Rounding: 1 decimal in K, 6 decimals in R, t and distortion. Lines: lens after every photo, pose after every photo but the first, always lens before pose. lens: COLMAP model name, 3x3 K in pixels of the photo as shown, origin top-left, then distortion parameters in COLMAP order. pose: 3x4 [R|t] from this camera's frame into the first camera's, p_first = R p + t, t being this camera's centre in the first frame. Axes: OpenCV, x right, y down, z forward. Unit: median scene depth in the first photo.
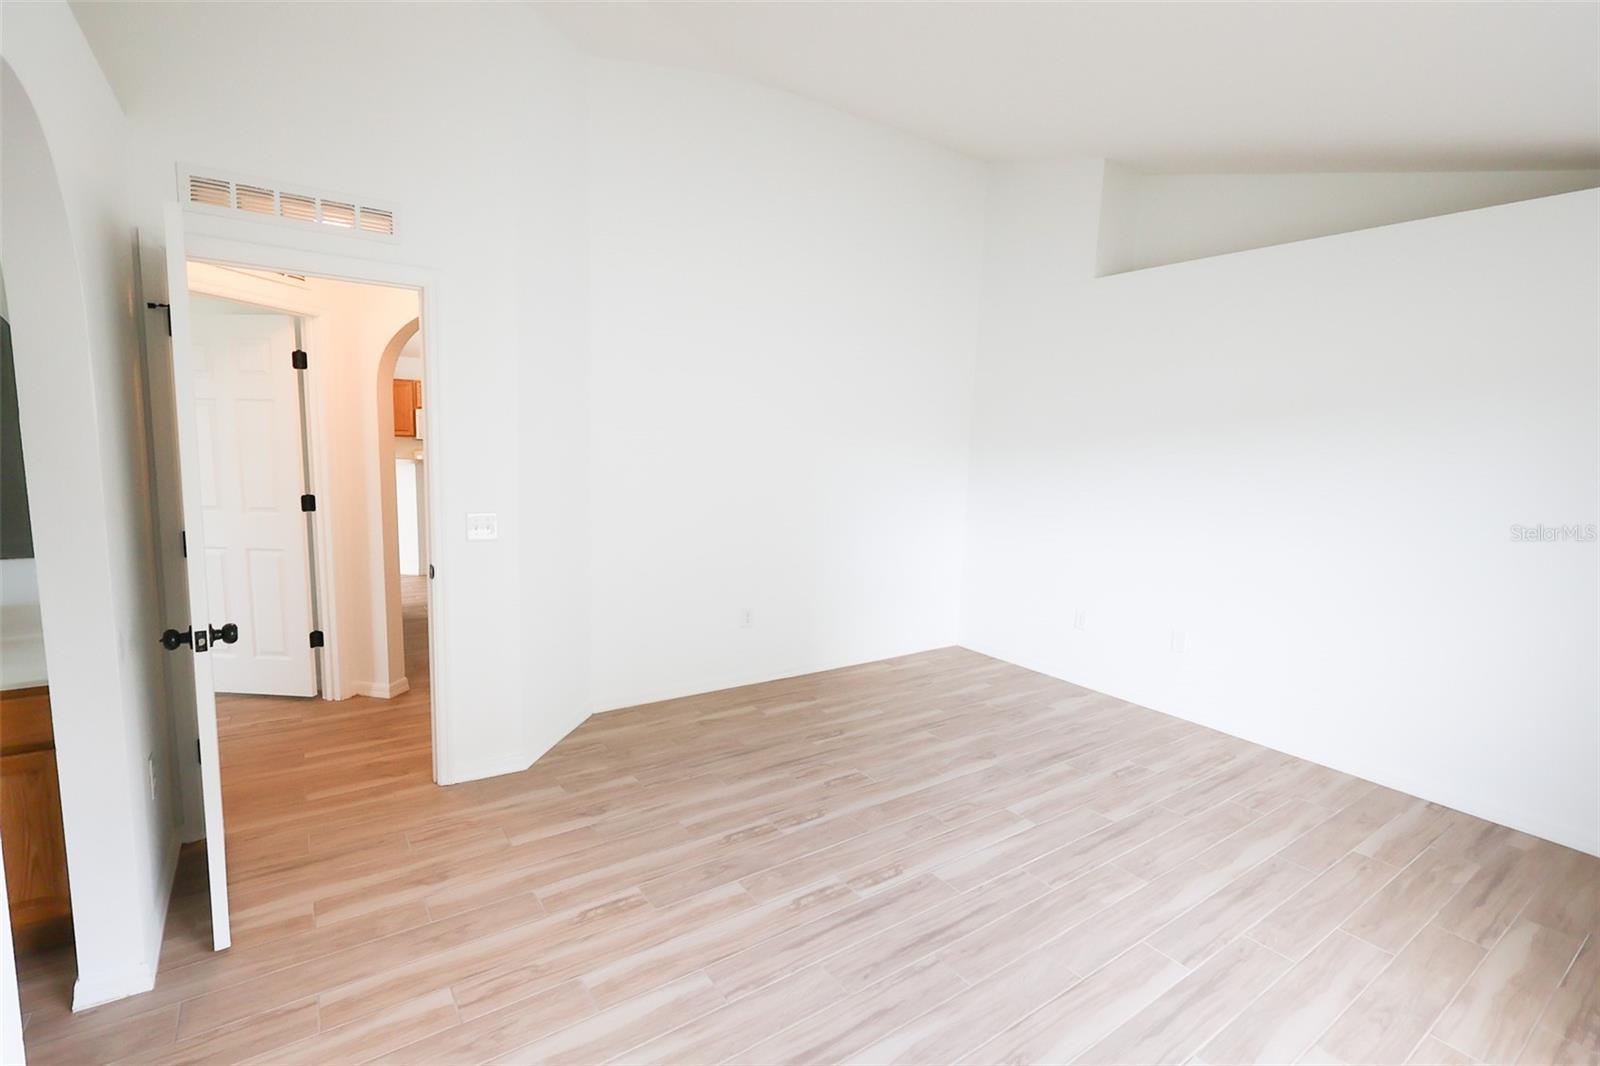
lens RADIAL K [[727.4, 0, 800.0], [0, 727.4, 531.0], [0, 0, 1]] dist [-0.001558, 0.000434]
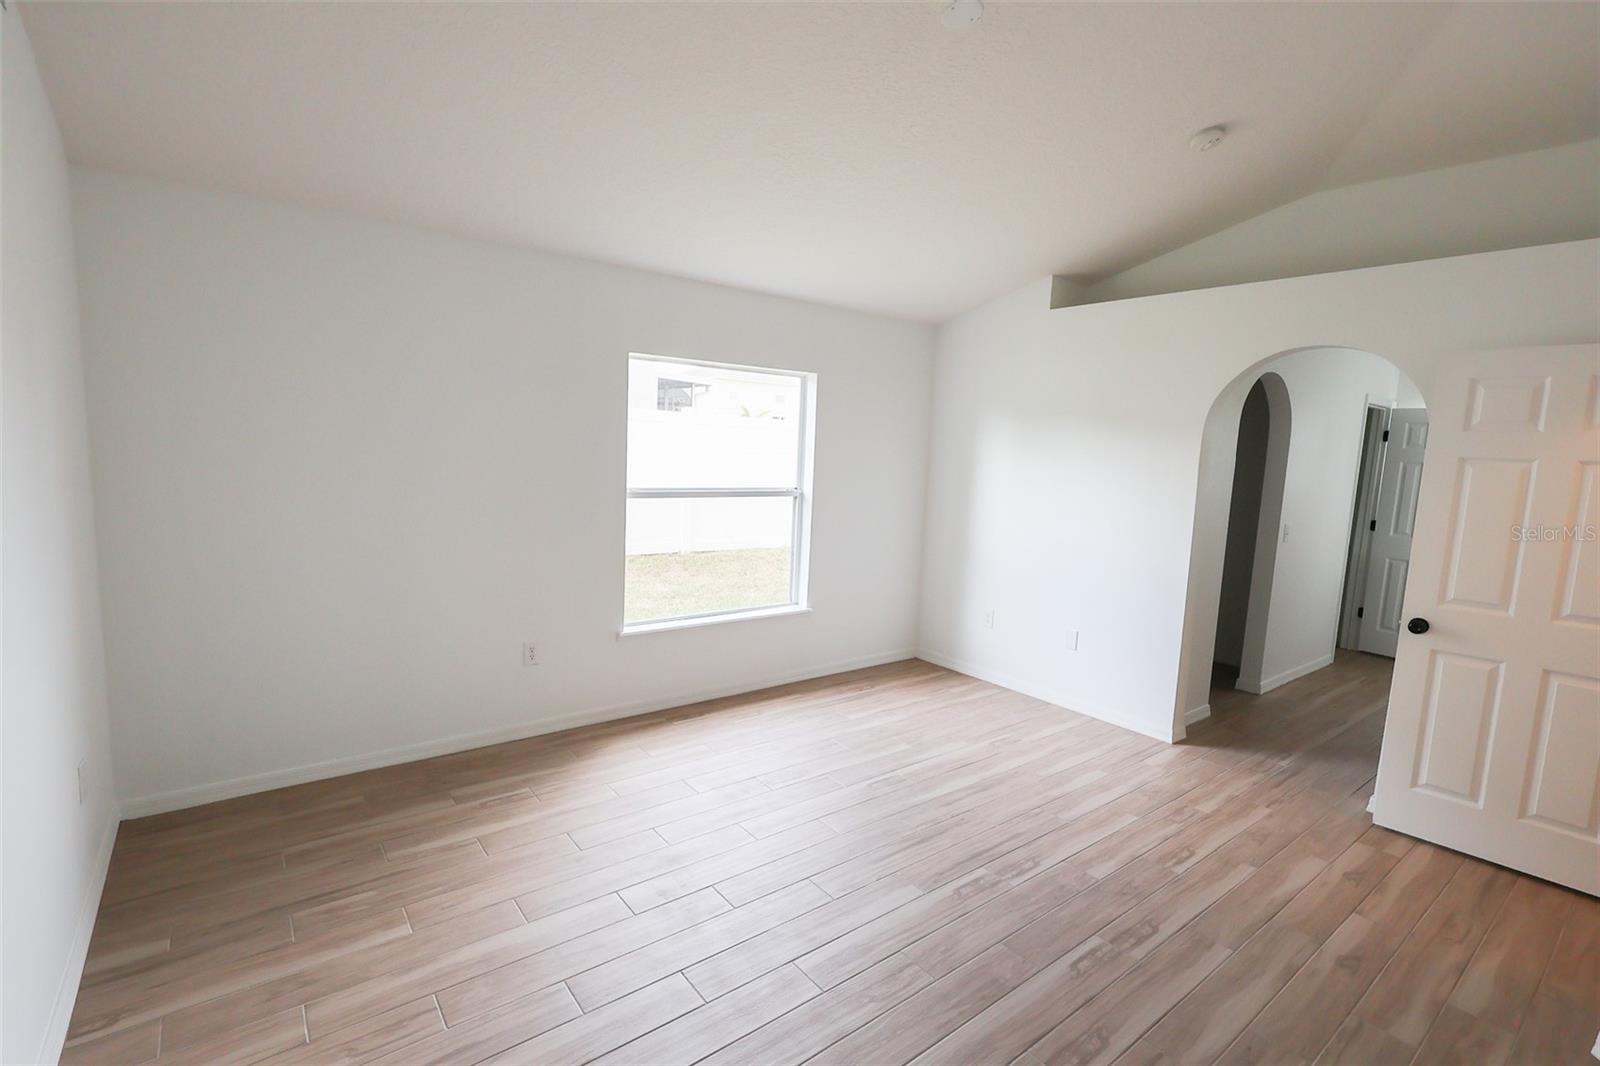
lens RADIAL K [[727.4, 0, 795.4], [0, 727.4, 540.1], [0, 0, 1]] dist [-0.001558, 0.000434]
pose [[-0.996492, -0.064377, -0.053467, 0.465214], [-0.075963, 0.963908, 0.255168, -0.255640], [0.035110, 0.258335, -0.965417, 1.925931]]
